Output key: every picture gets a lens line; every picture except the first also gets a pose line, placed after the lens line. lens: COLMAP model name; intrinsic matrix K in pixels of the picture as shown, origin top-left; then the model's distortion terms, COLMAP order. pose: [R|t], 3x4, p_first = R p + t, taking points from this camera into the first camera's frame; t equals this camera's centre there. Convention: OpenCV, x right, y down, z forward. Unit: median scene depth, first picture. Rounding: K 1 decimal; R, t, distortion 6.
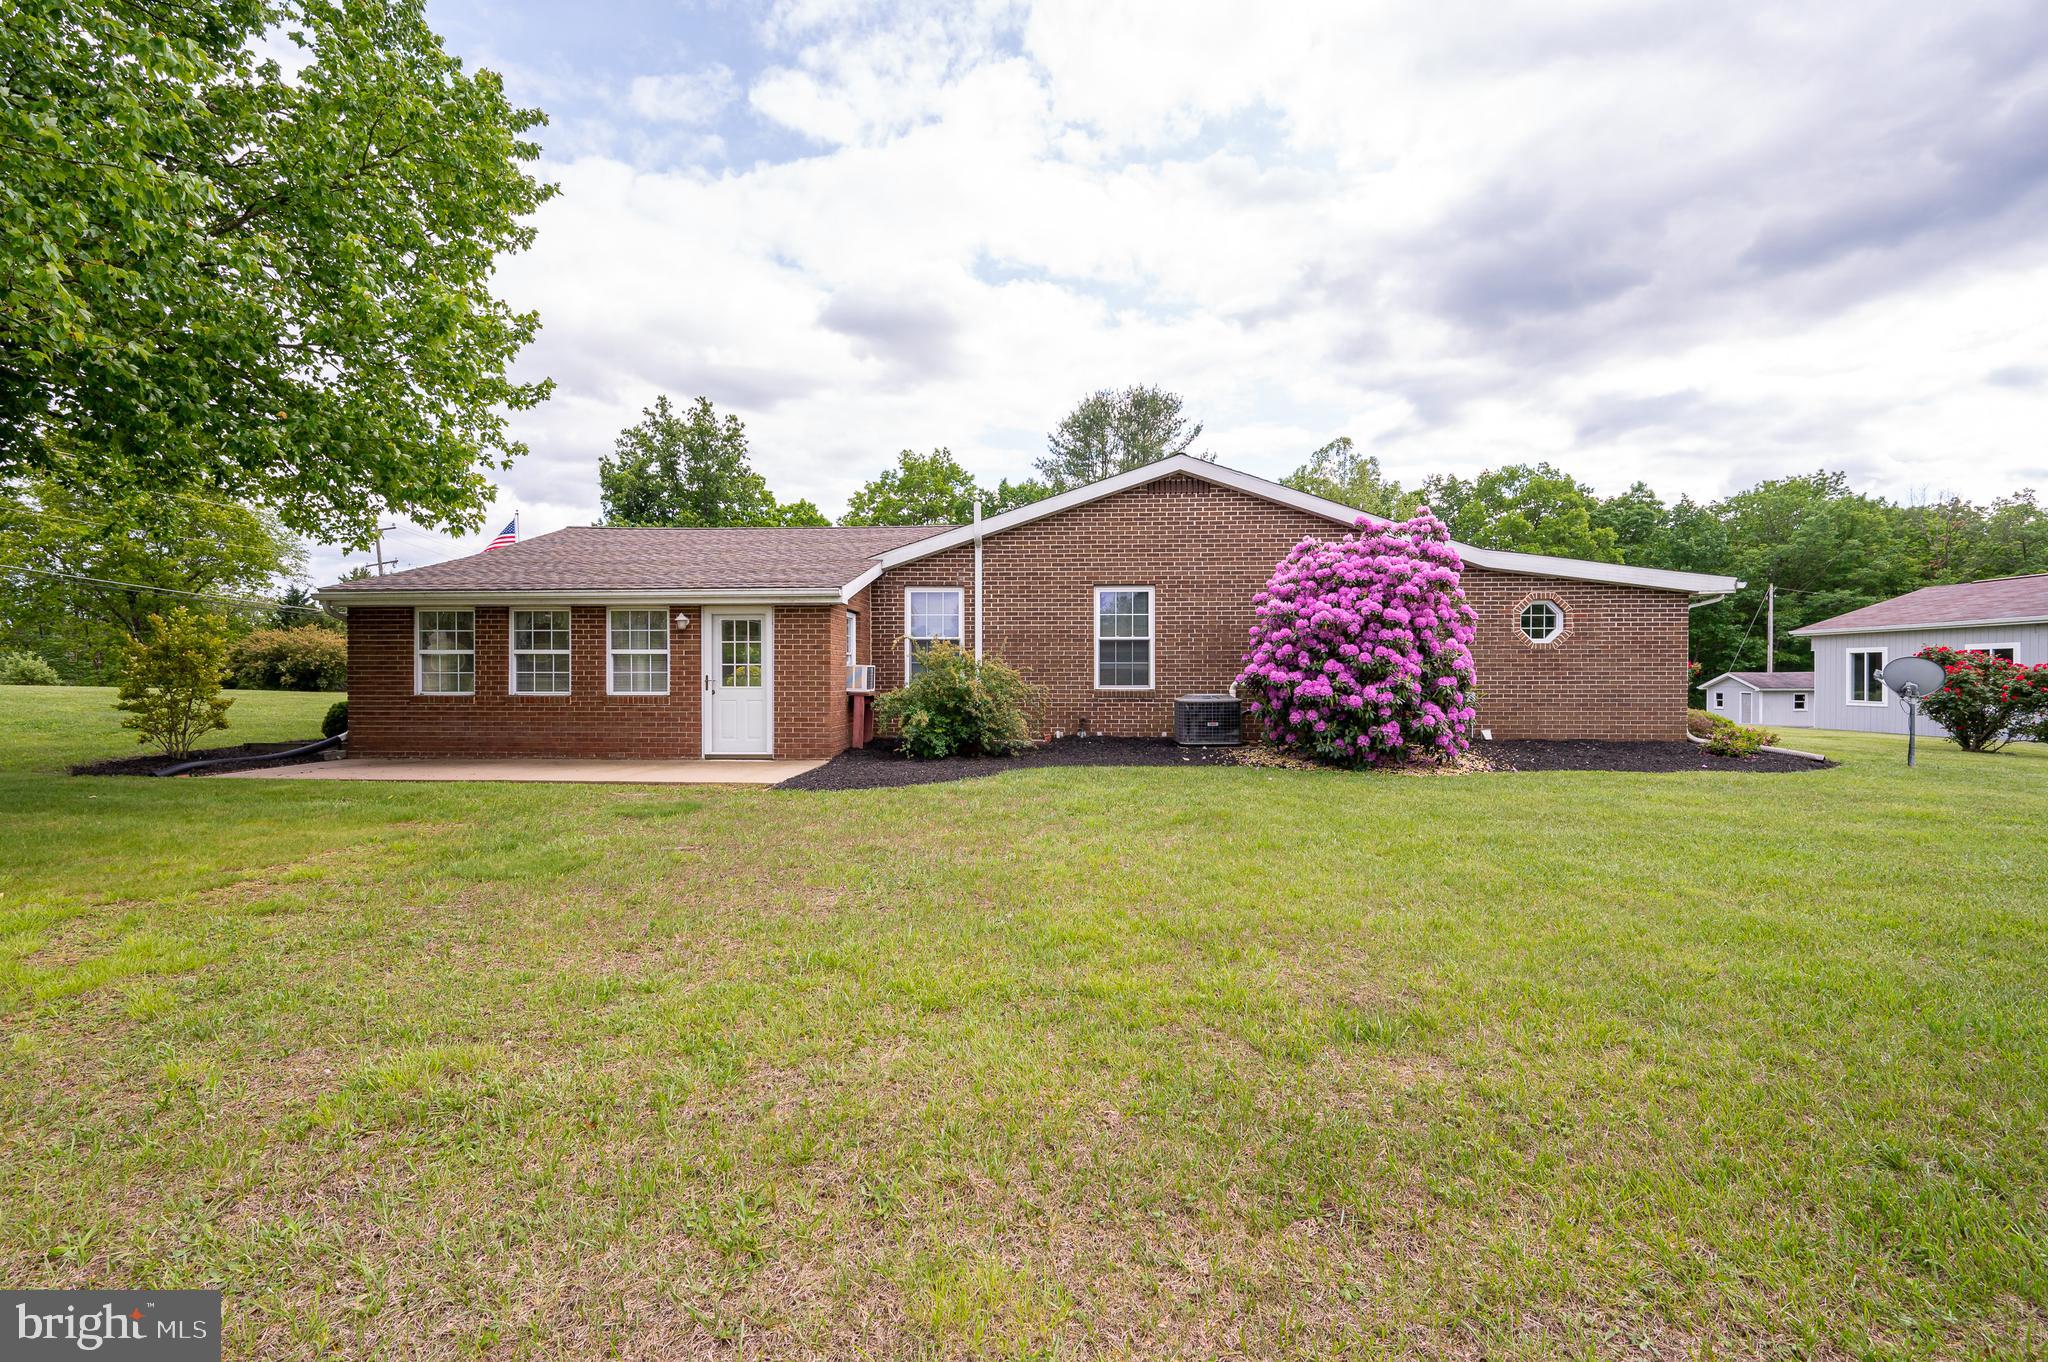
lens RADIAL K [[943.5, 0, 1023.2], [0, 943.5, 688.1], [0, 0, 1]] dist [0.004253, -0.000050]
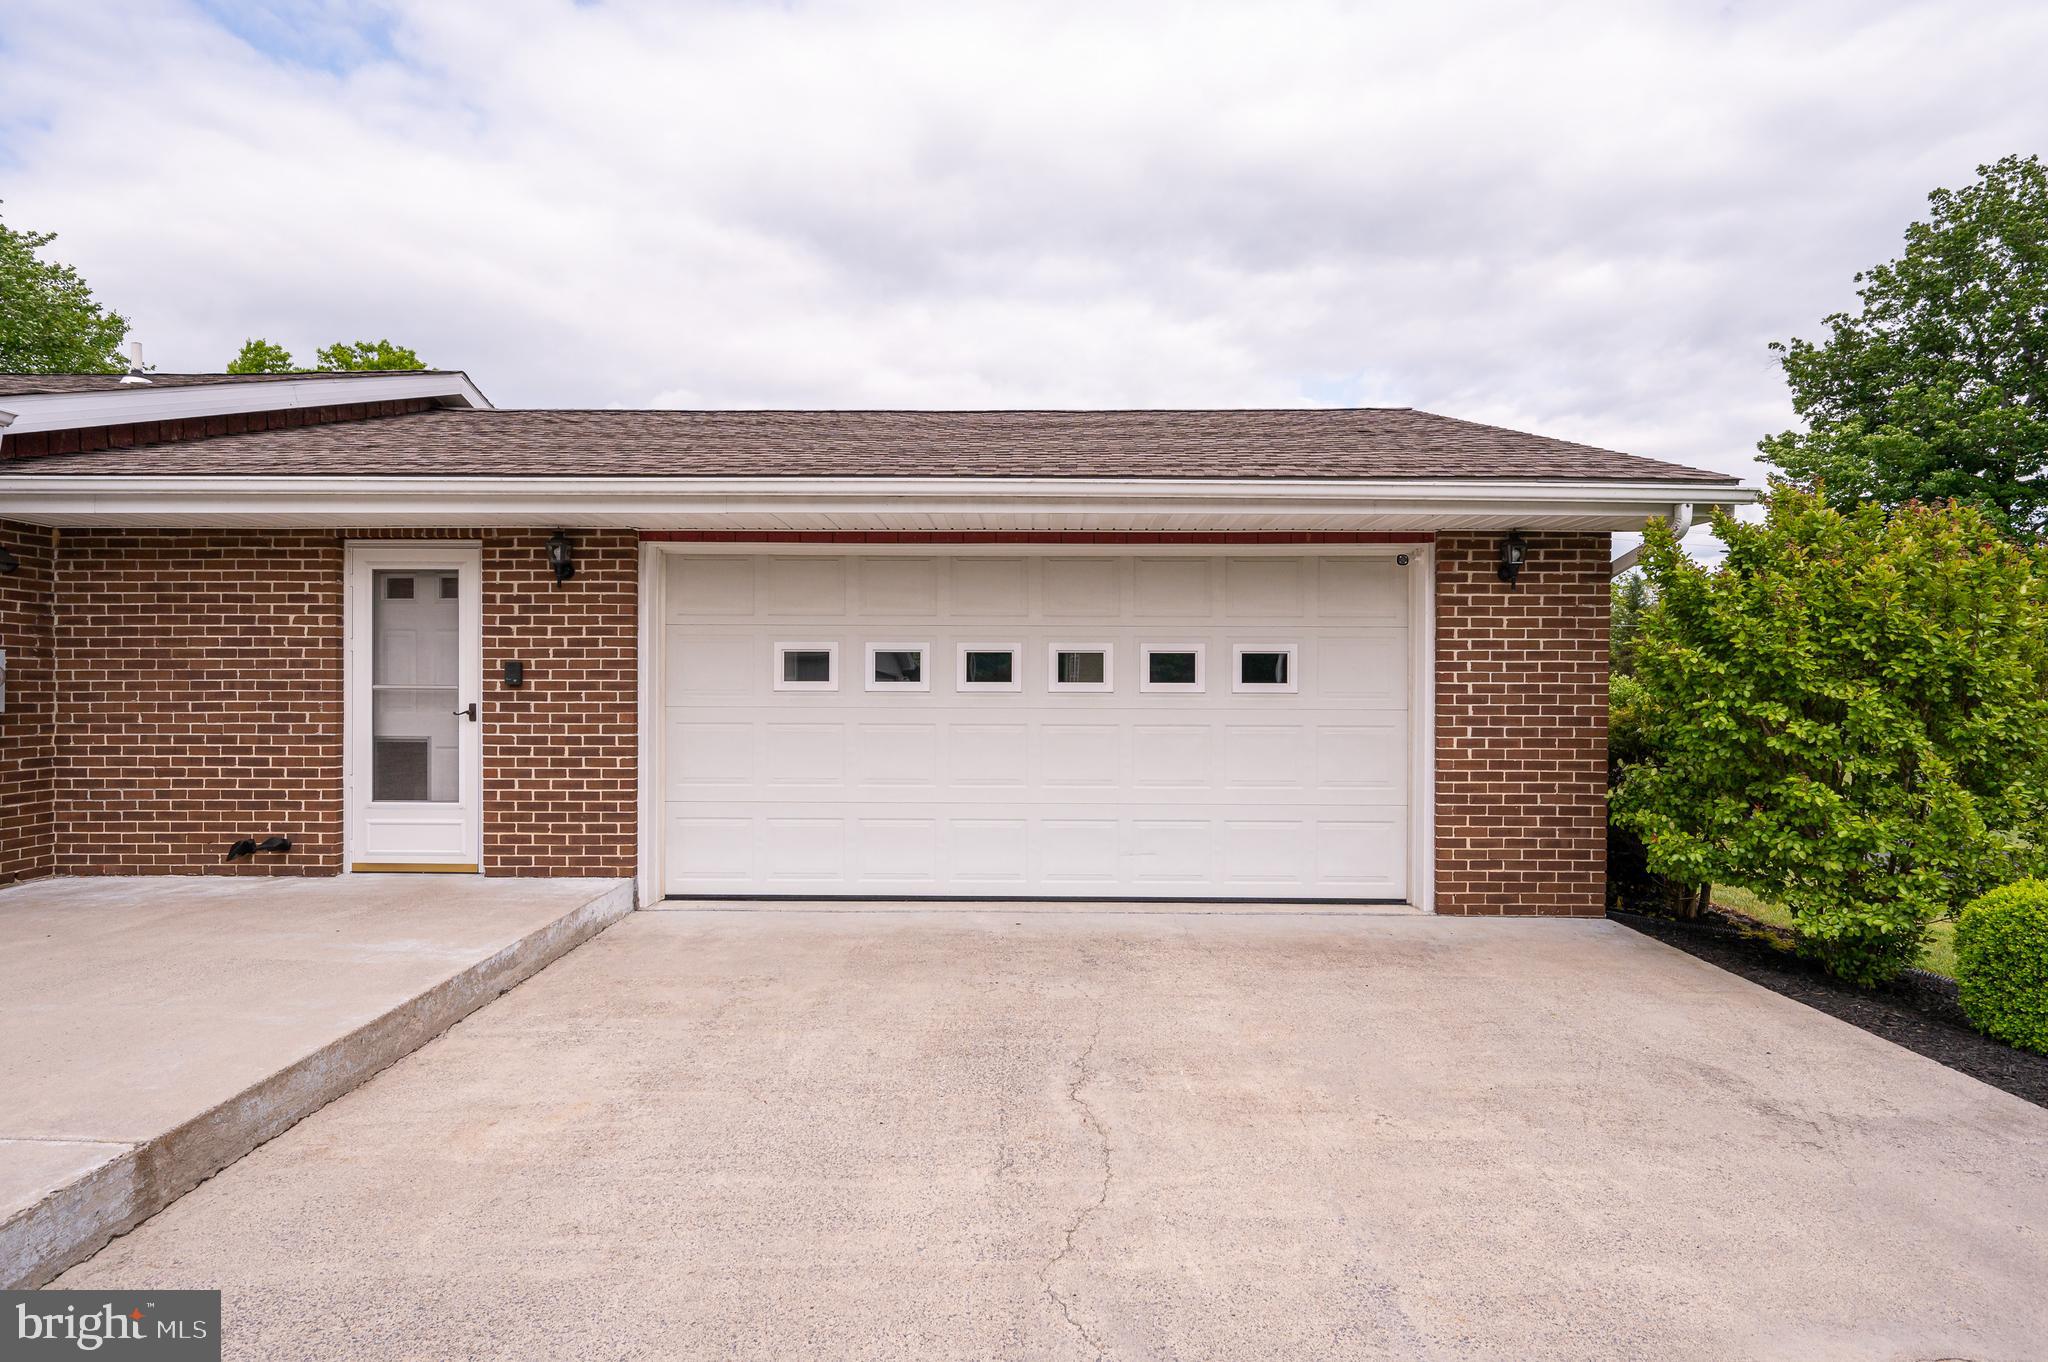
lens RADIAL K [[1018.2, 0, 1058.9], [0, 1018.2, 684.7], [0, 0, 1]] dist [-0.003043, -0.000785]
pose [[0.058224, 0.010499, -0.998248, 0.943565], [-0.013908, 0.999856, 0.009704, -0.045015], [0.998207, 0.013319, 0.058361, 2.226218]]
